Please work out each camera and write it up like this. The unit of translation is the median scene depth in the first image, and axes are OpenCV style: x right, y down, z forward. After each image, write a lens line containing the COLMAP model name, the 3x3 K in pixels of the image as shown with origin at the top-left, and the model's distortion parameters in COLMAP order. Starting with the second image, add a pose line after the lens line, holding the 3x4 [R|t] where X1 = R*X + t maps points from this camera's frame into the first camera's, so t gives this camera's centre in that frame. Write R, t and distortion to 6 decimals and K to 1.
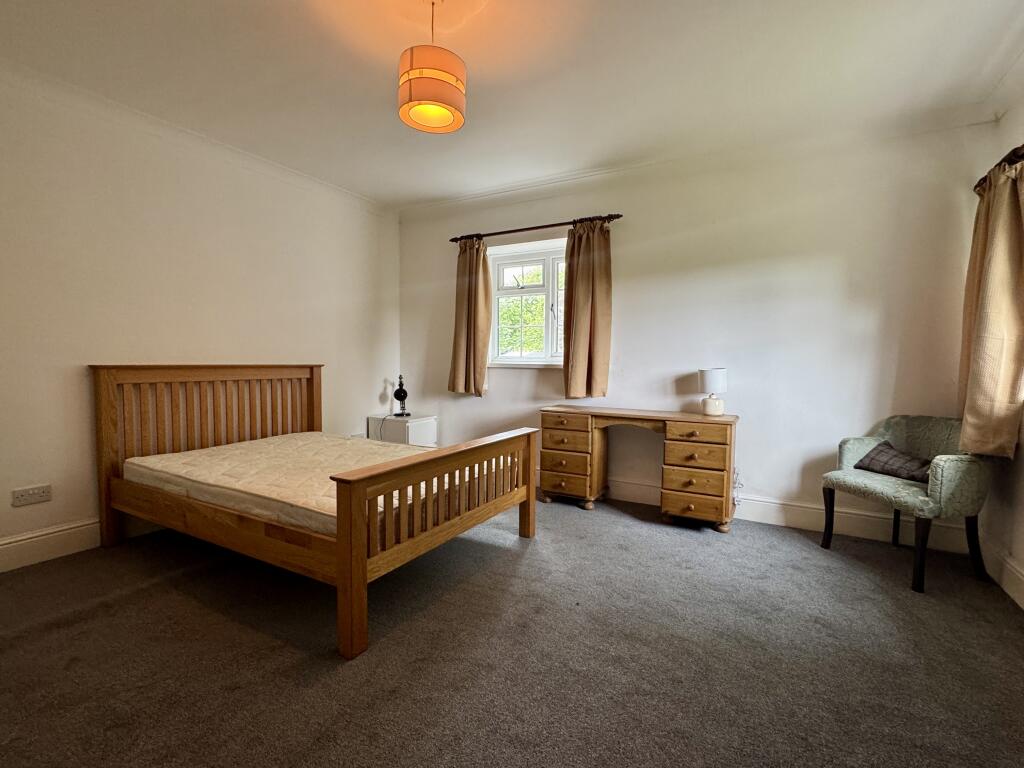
lens RADIAL K [[479.0, 0, 512.6], [0, 479.0, 386.3], [0, 0, 1]] dist [-0.015656, -0.000302]
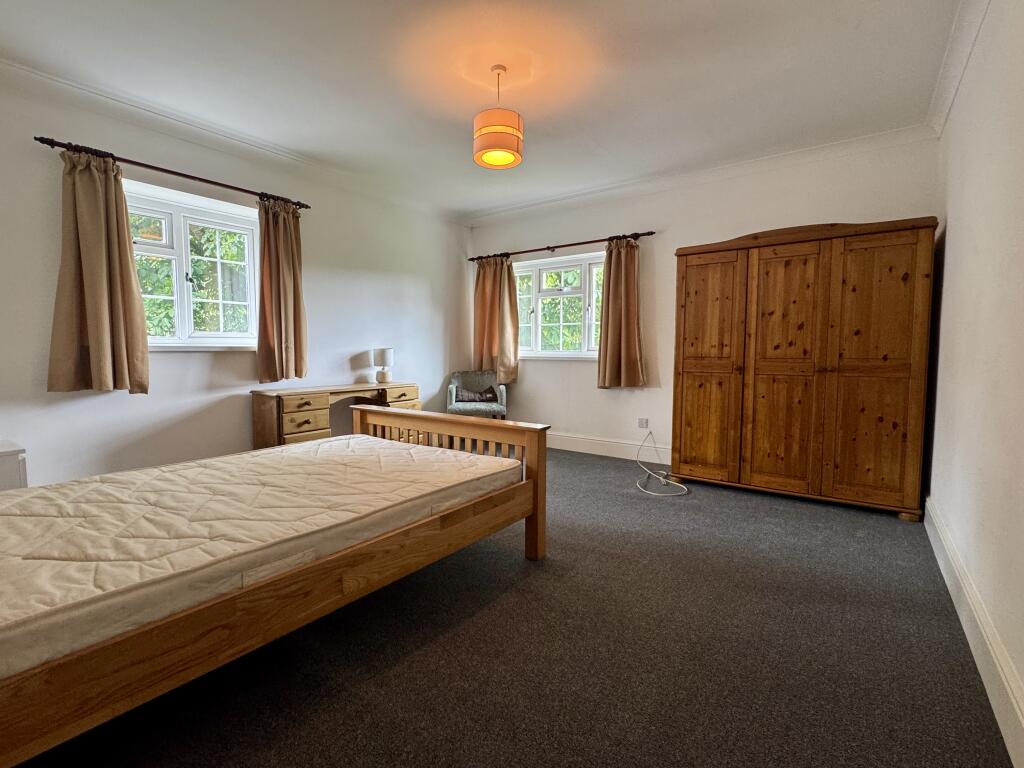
lens RADIAL K [[479.0, 0, 513.4], [0, 479.0, 385.3], [0, 0, 1]] dist [-0.015656, -0.000302]
pose [[0.117687, -0.084330, 0.989464, -0.807468], [0.050962, 0.995588, 0.078791, -0.018870], [-0.991742, 0.041152, 0.121466, 0.429216]]
